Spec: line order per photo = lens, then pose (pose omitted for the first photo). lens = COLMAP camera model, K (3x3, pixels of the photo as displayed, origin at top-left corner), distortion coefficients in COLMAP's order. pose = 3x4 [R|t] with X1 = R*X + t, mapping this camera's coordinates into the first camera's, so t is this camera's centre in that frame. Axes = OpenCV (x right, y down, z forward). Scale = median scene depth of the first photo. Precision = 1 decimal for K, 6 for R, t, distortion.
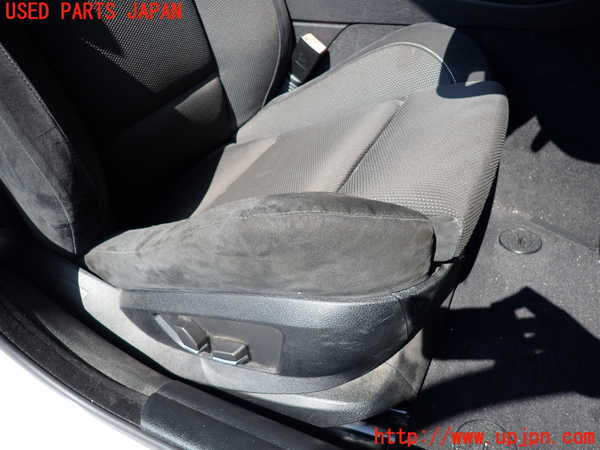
lens RADIAL K [[446.2, 0, 300.0], [0, 446.2, 225.0], [0, 0, 1]] dist [0.004438, -0.001131]
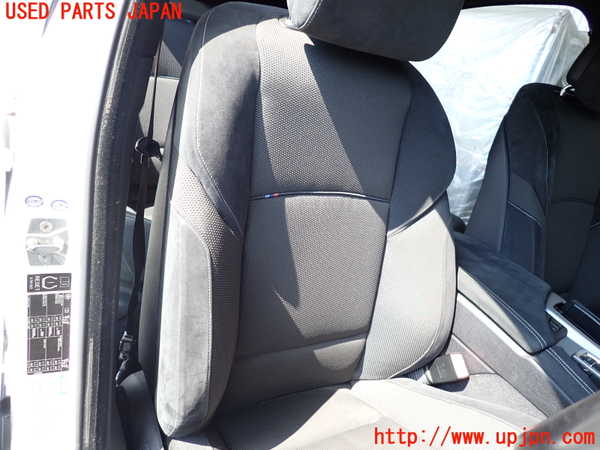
lens RADIAL K [[446.2, 0, 300.0], [0, 446.2, 225.0], [0, 0, 1]] dist [0.004438, -0.001131]
pose [[0.781647, 0.487461, -0.389115, -0.021504], [-0.577658, 0.801066, -0.156859, -0.461198], [0.235244, 0.347384, 0.907736, -0.261417]]
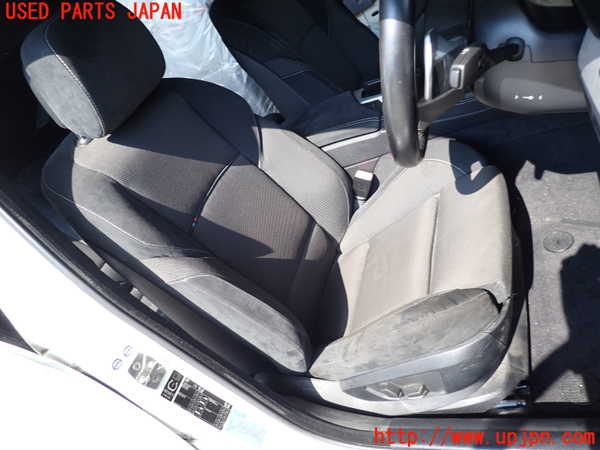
lens RADIAL K [[446.2, 0, 300.0], [0, 446.2, 225.0], [0, 0, 1]] dist [0.004438, -0.001131]
pose [[0.886537, -0.436106, -0.154478, 0.000437], [0.424964, 0.899583, -0.100773, -0.314239], [0.182914, 0.023691, 0.982844, -0.811421]]
